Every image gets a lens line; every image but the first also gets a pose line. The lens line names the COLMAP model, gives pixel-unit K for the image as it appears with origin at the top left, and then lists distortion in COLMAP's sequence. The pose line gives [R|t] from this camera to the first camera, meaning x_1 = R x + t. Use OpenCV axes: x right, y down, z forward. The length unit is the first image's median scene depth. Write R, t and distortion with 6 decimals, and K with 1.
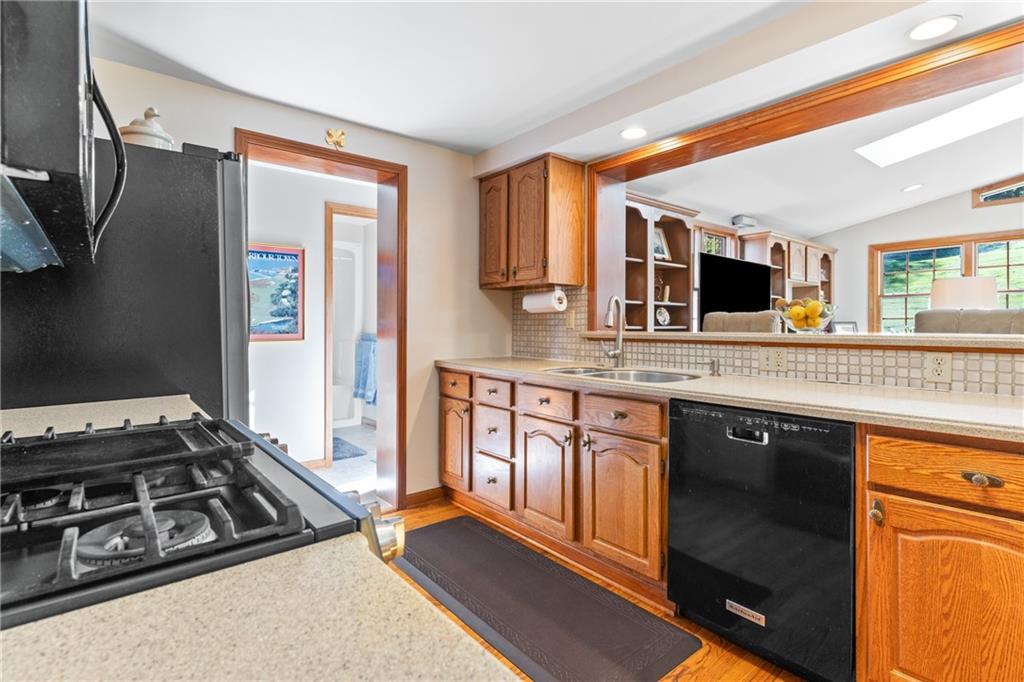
lens RADIAL K [[499.4, 0, 517.2], [0, 499.4, 325.6], [0, 0, 1]] dist [-0.002907, -0.000659]
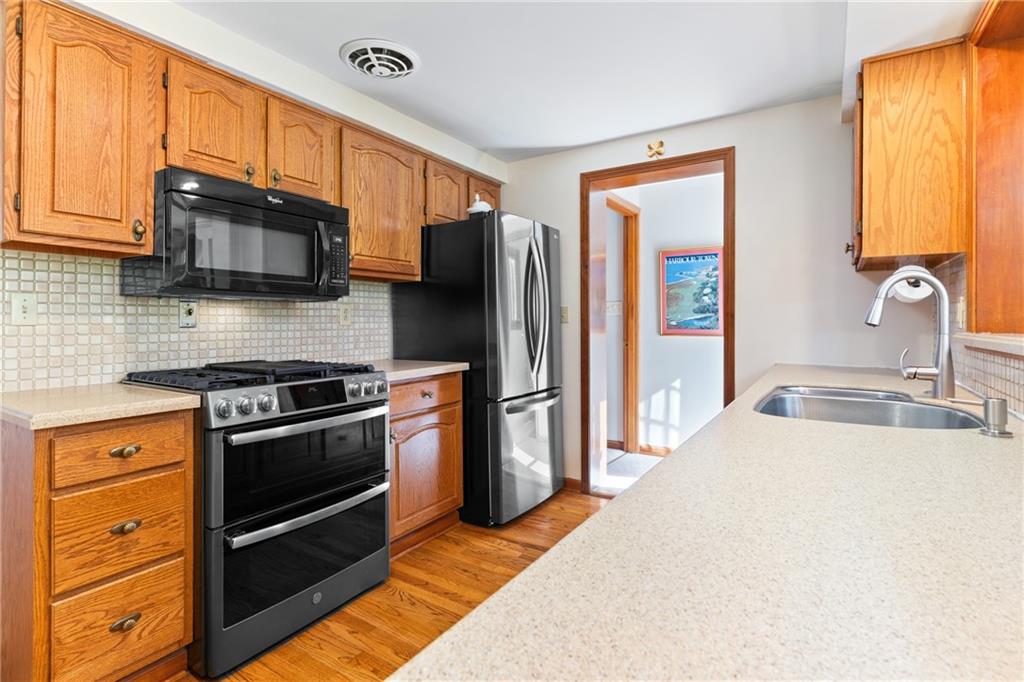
lens RADIAL K [[499.4, 0, 517.2], [0, 499.4, 325.6], [0, 0, 1]] dist [-0.002907, -0.000659]
pose [[0.310765, 0.006808, -0.950462, 0.454031], [0.012136, 0.999864, 0.011130, -0.008927], [0.950409, -0.014994, 0.310640, 0.301479]]
